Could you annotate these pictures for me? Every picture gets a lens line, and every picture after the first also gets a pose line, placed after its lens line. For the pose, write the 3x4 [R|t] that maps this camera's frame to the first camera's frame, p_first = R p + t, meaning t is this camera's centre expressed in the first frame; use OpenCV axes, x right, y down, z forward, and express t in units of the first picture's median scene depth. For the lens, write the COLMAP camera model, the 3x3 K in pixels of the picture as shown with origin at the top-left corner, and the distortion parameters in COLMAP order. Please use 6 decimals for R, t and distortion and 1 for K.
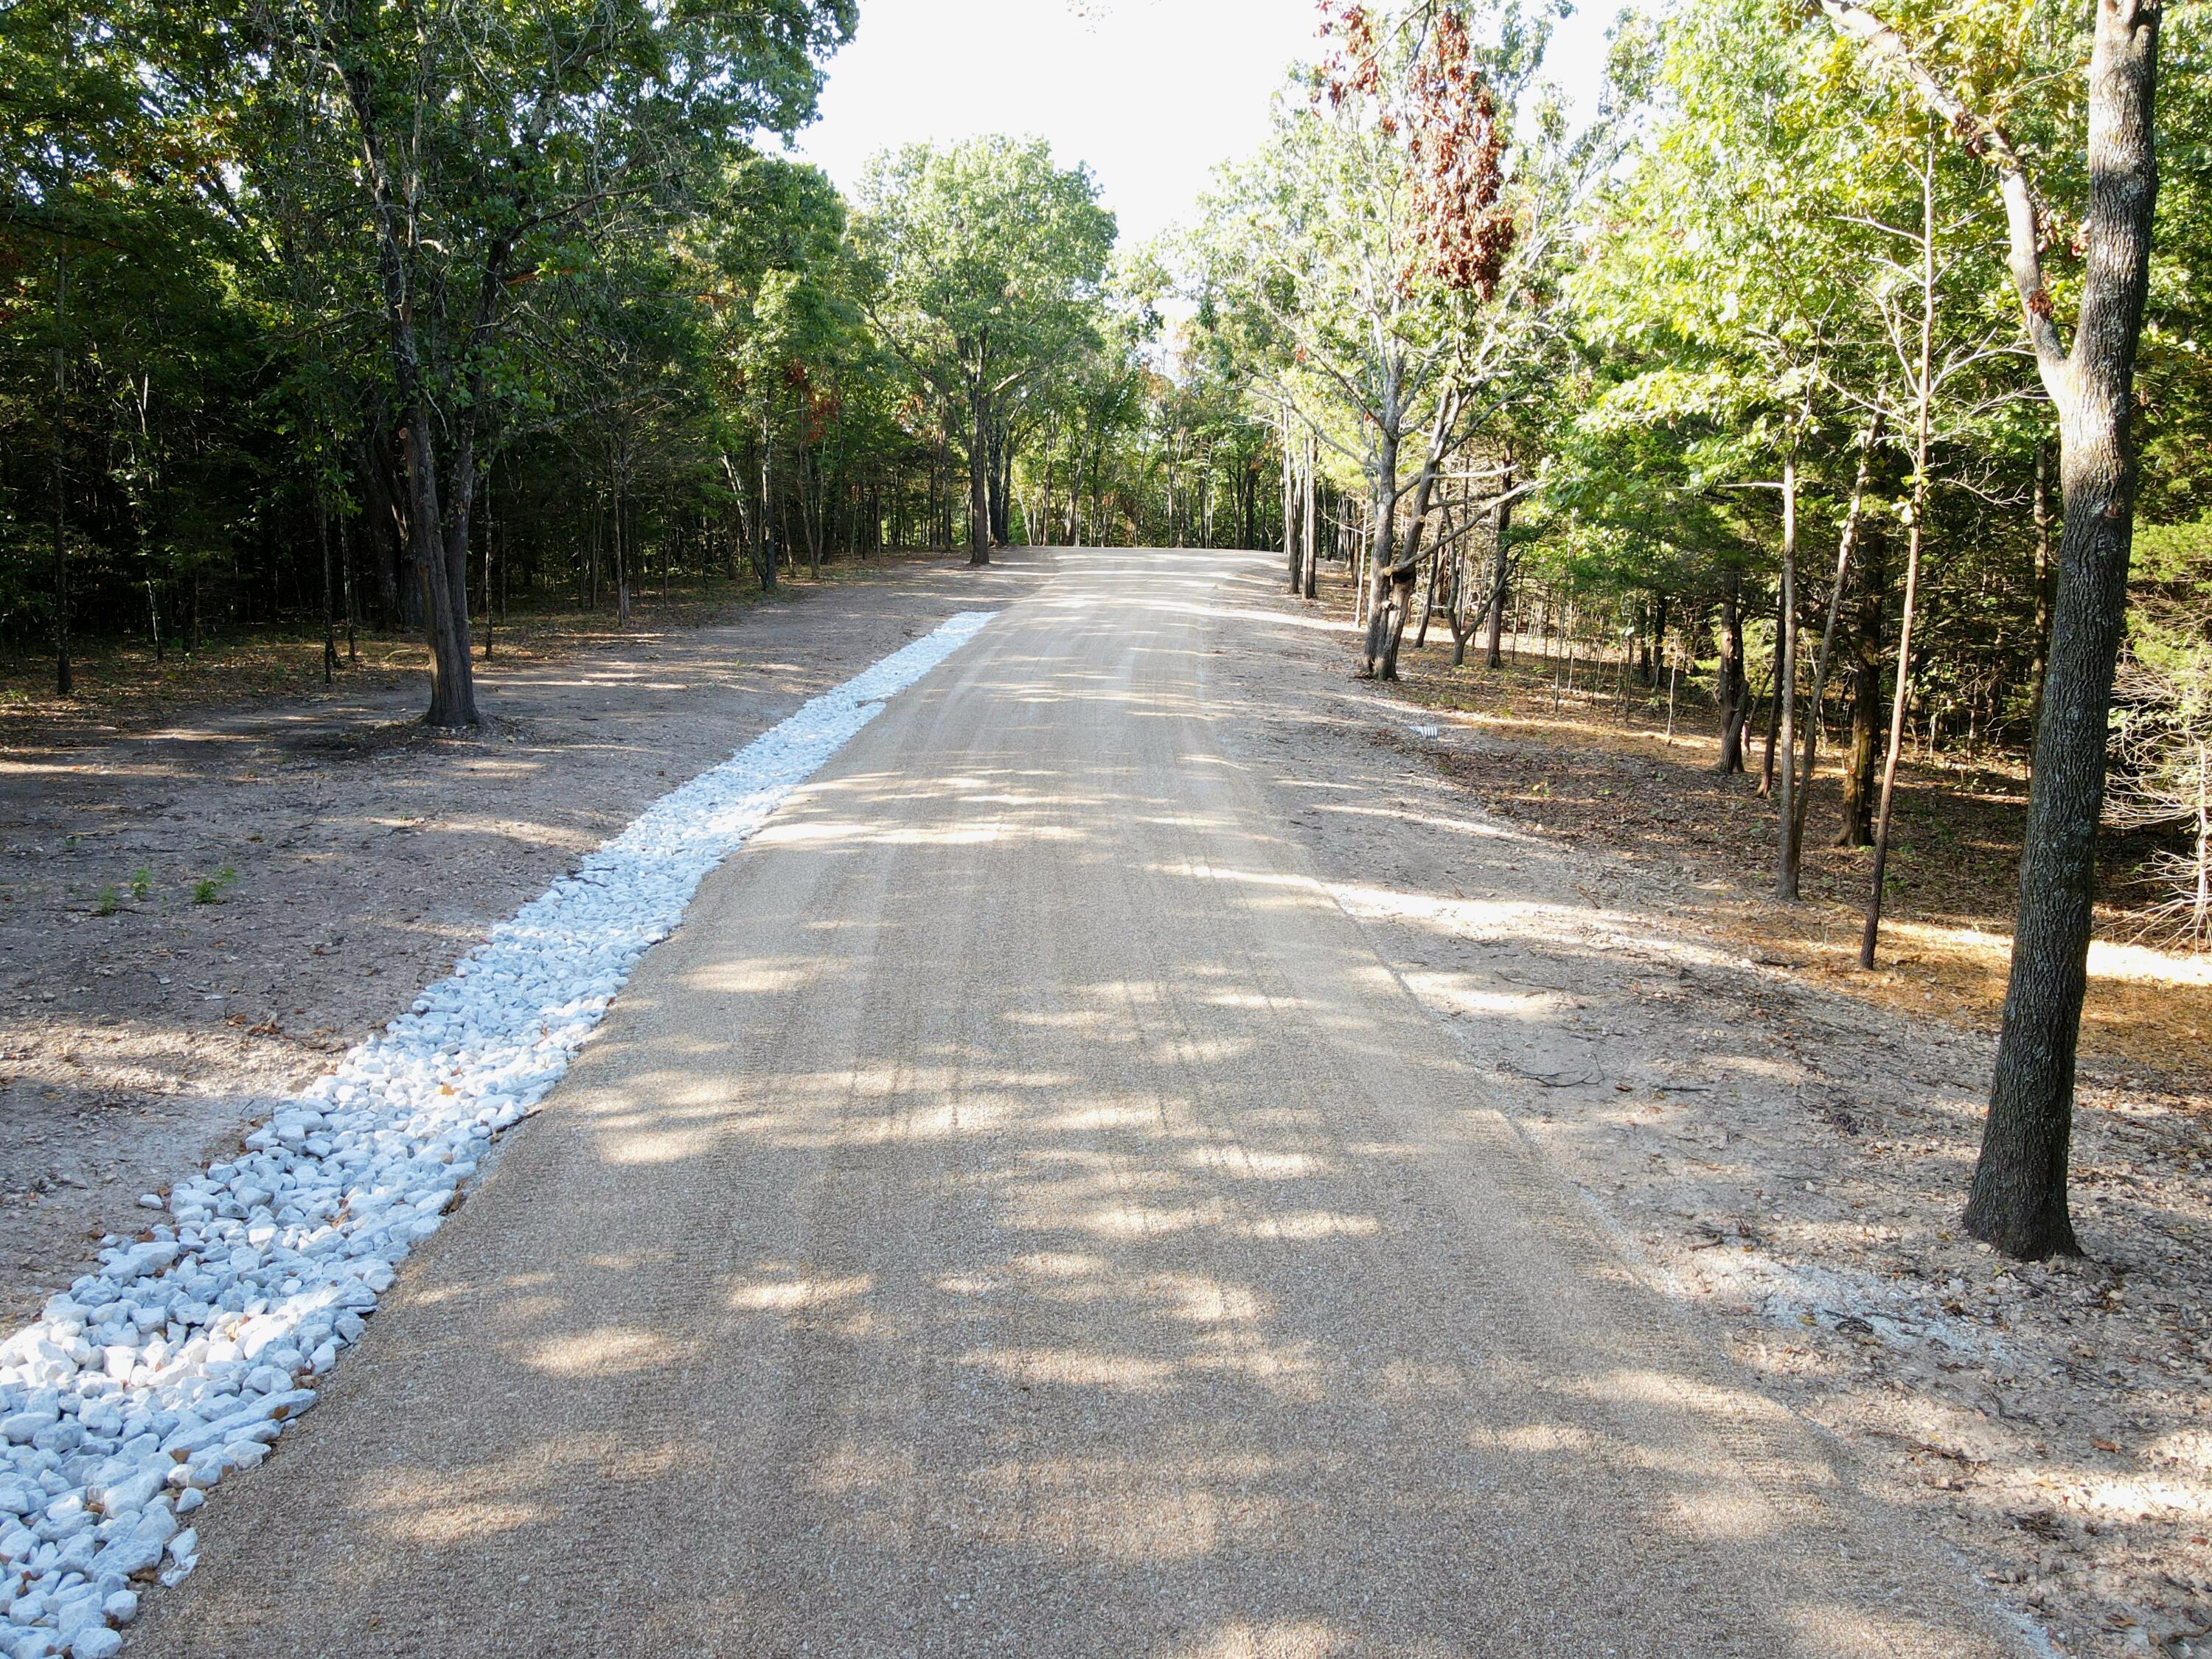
lens RADIAL K [[1604.4, 0, 1083.0], [0, 1604.4, 818.1], [0, 0, 1]] dist [0.005492, 0.003291]
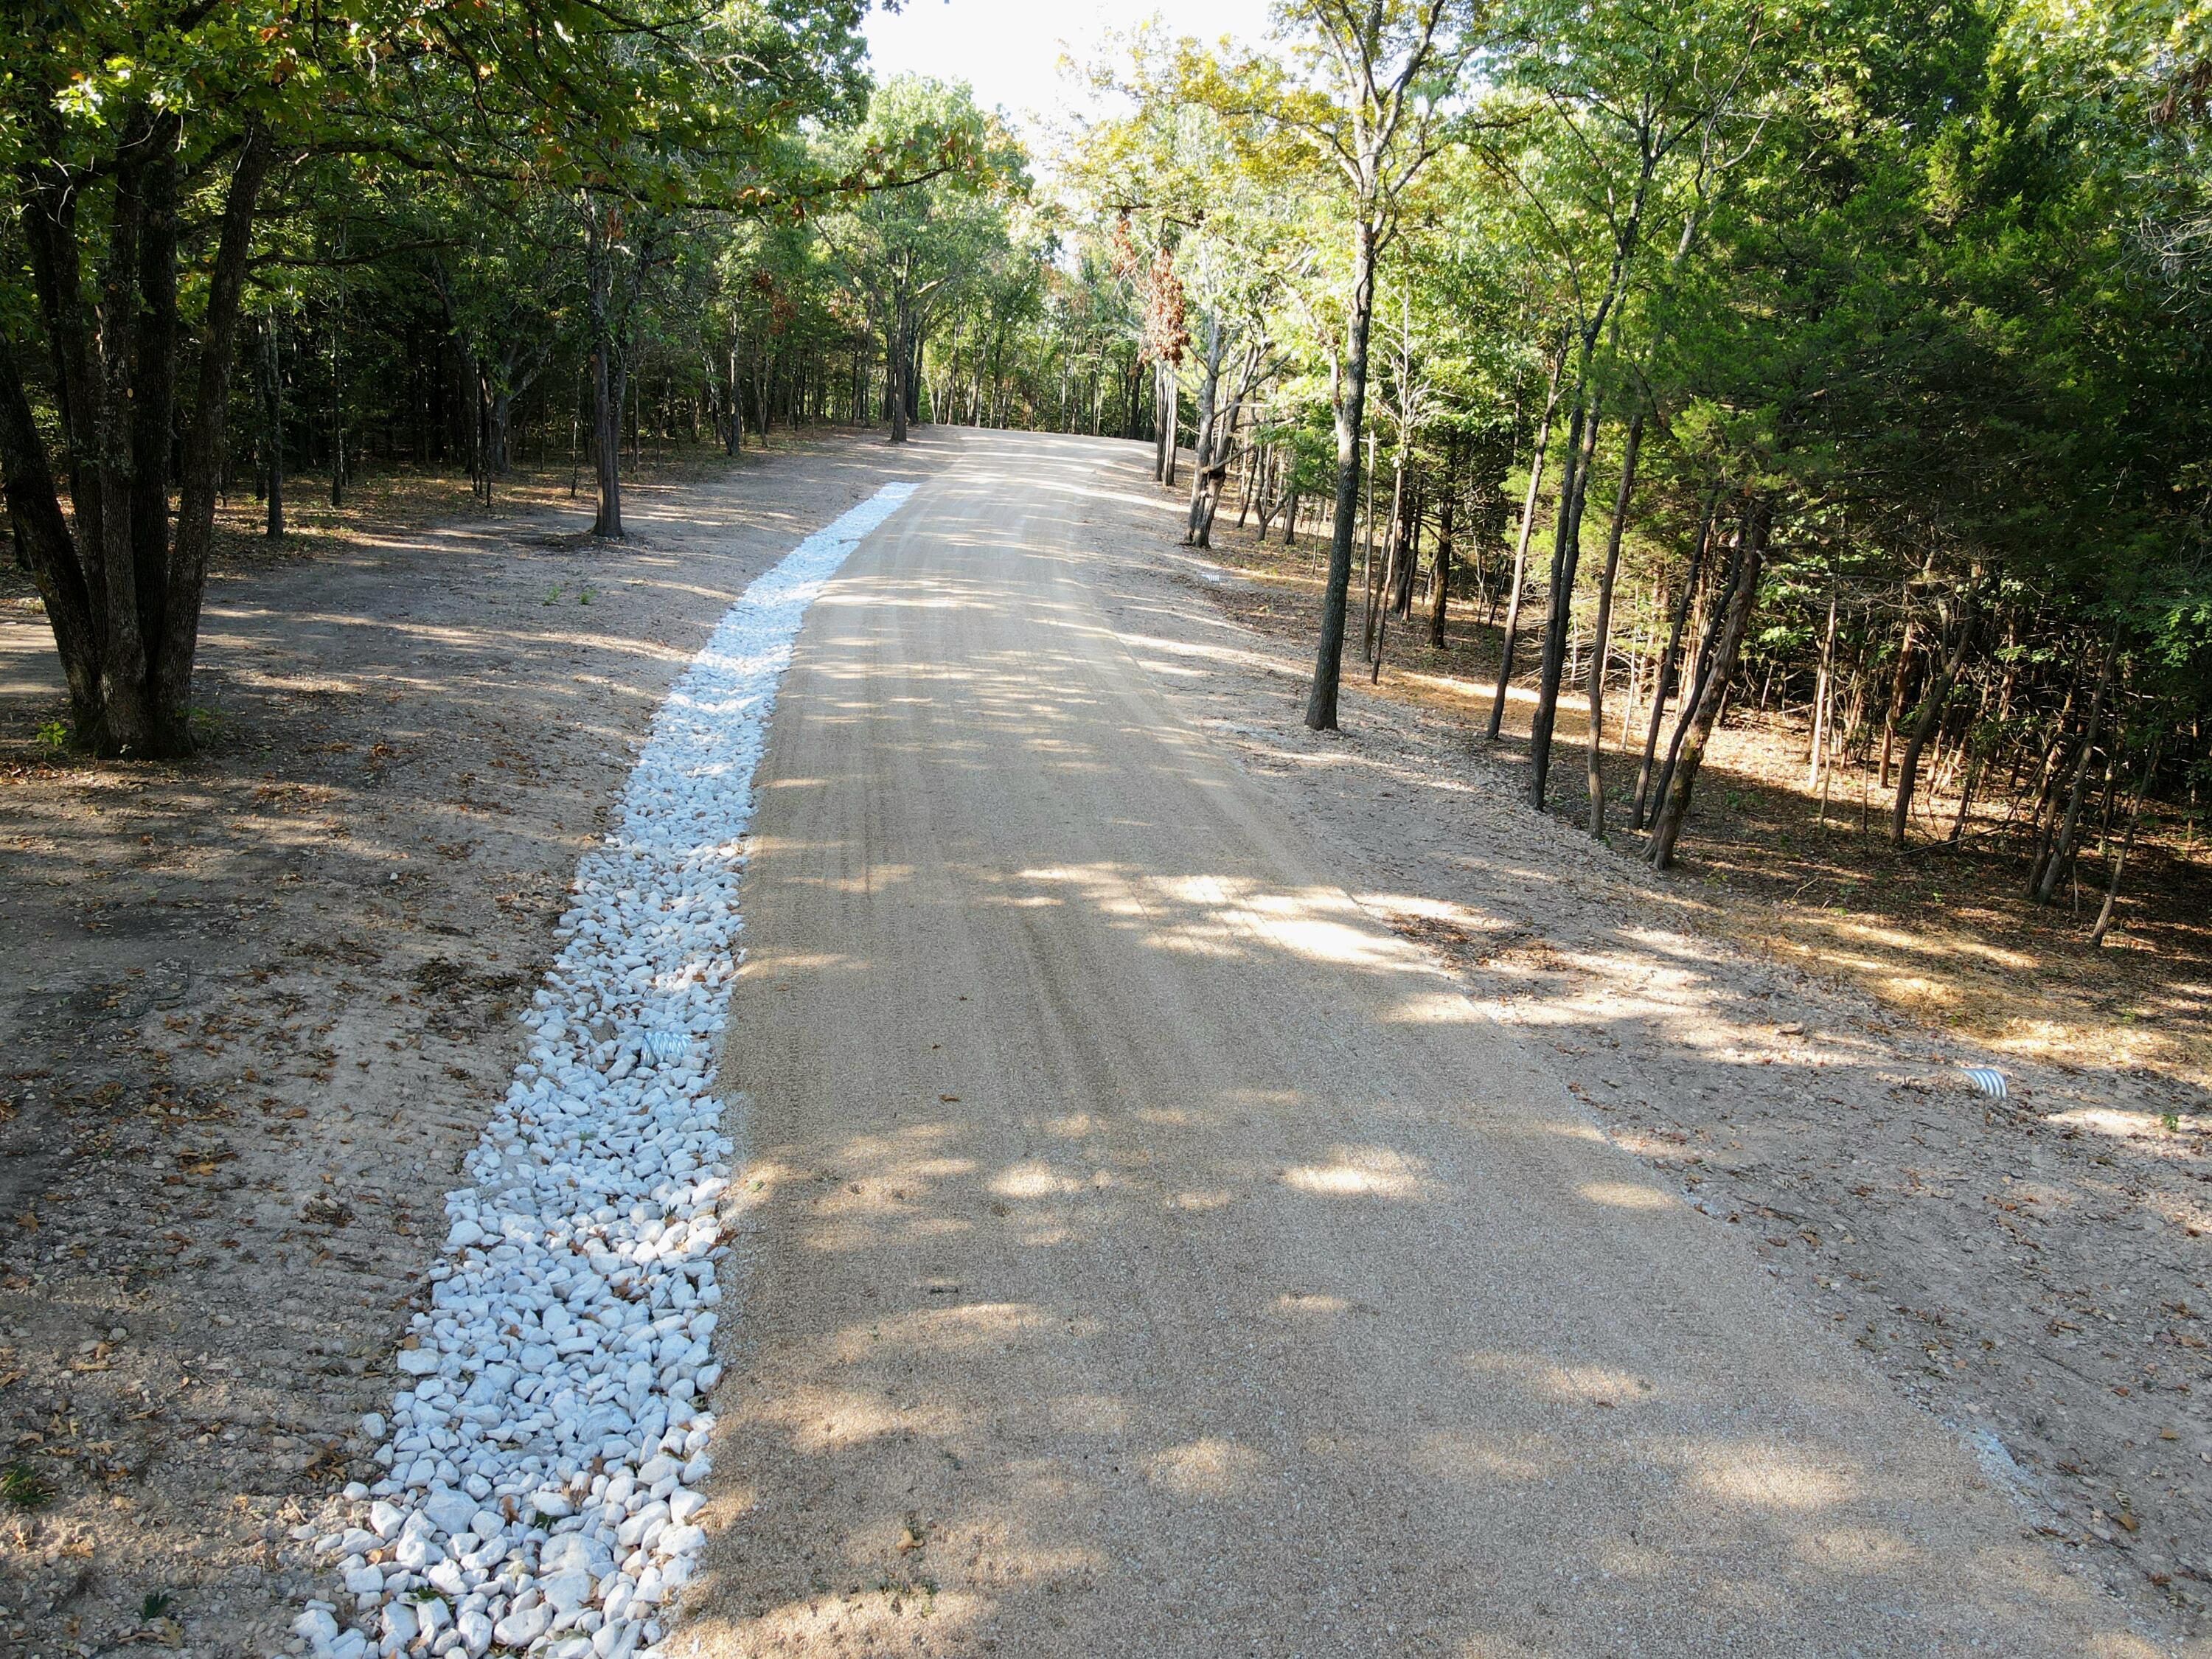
lens RADIAL K [[1604.4, 0, 1083.0], [0, 1604.4, 818.1], [0, 0, 1]] dist [0.005492, 0.003291]
pose [[0.996486, 0.038545, 0.074363, -0.008154], [-0.043982, 0.996367, 0.072930, 0.034936], [-0.071282, -0.075944, 0.994561, -0.274596]]
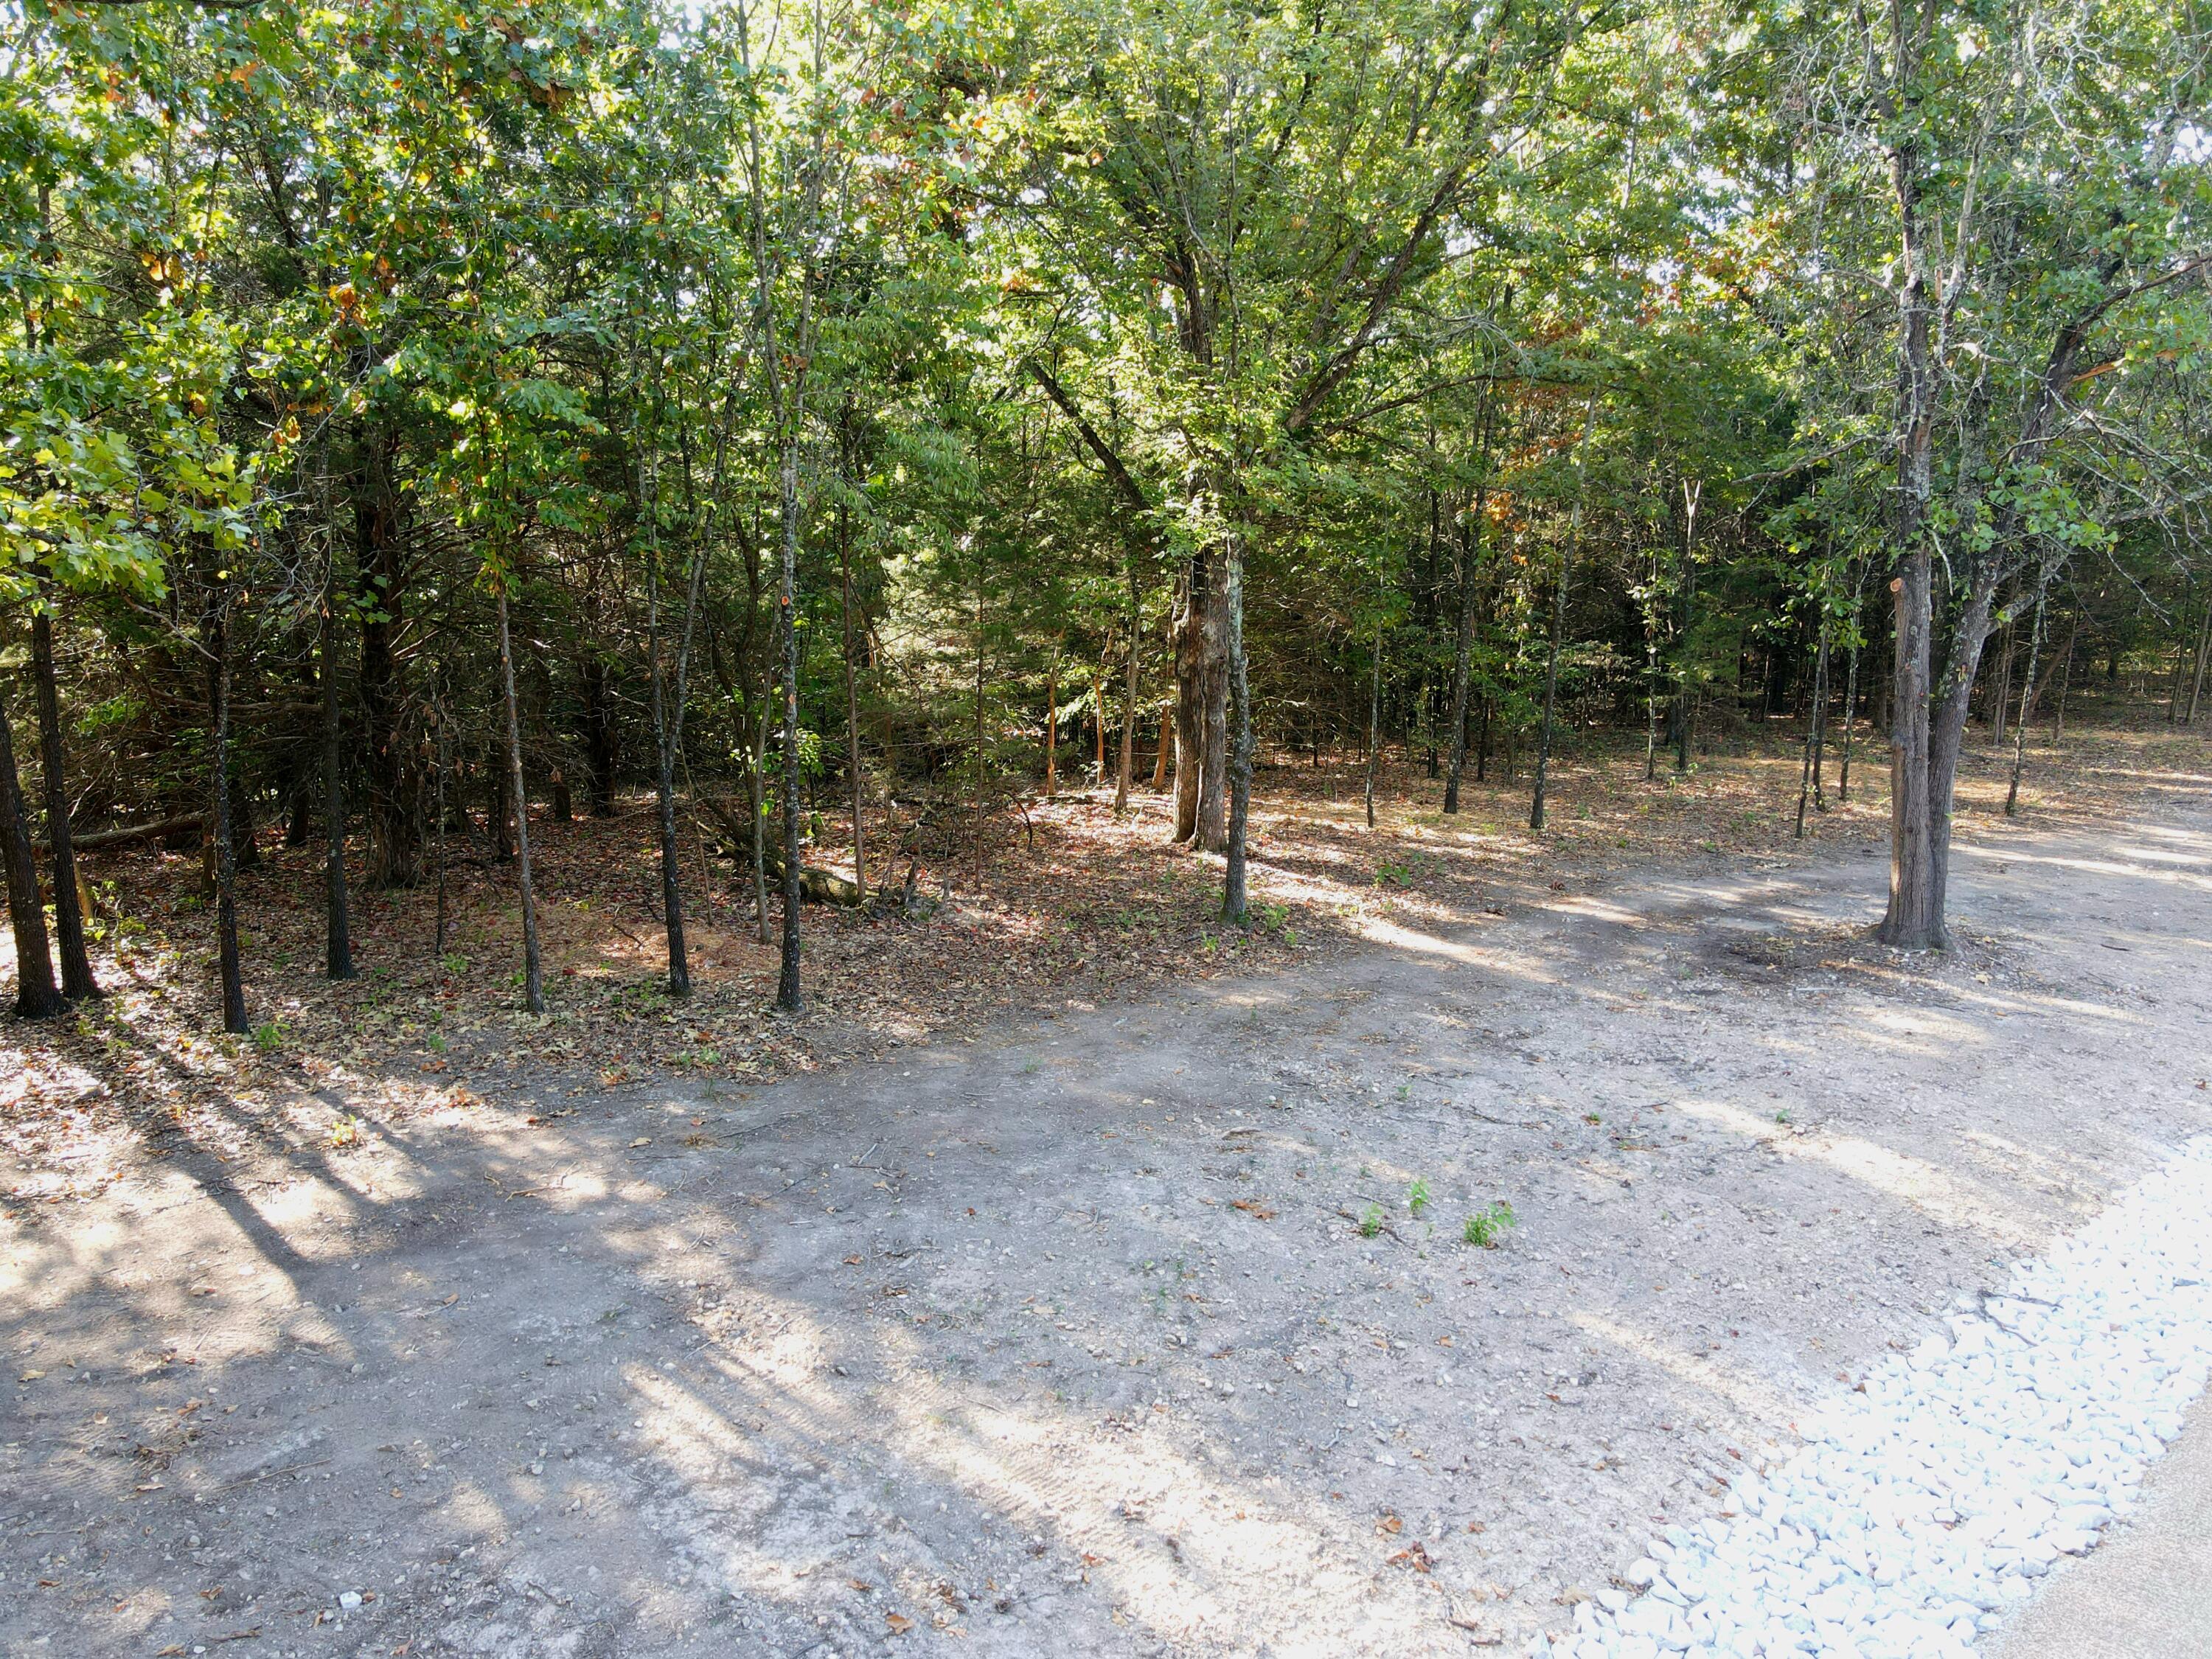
lens RADIAL K [[1604.4, 0, 1083.0], [0, 1604.4, 818.1], [0, 0, 1]] dist [0.005492, 0.003291]
pose [[0.617163, 0.112527, -0.778747, -0.013479], [-0.136135, 0.990066, 0.035174, -0.036470], [0.774969, 0.084307, 0.626351, 0.072543]]
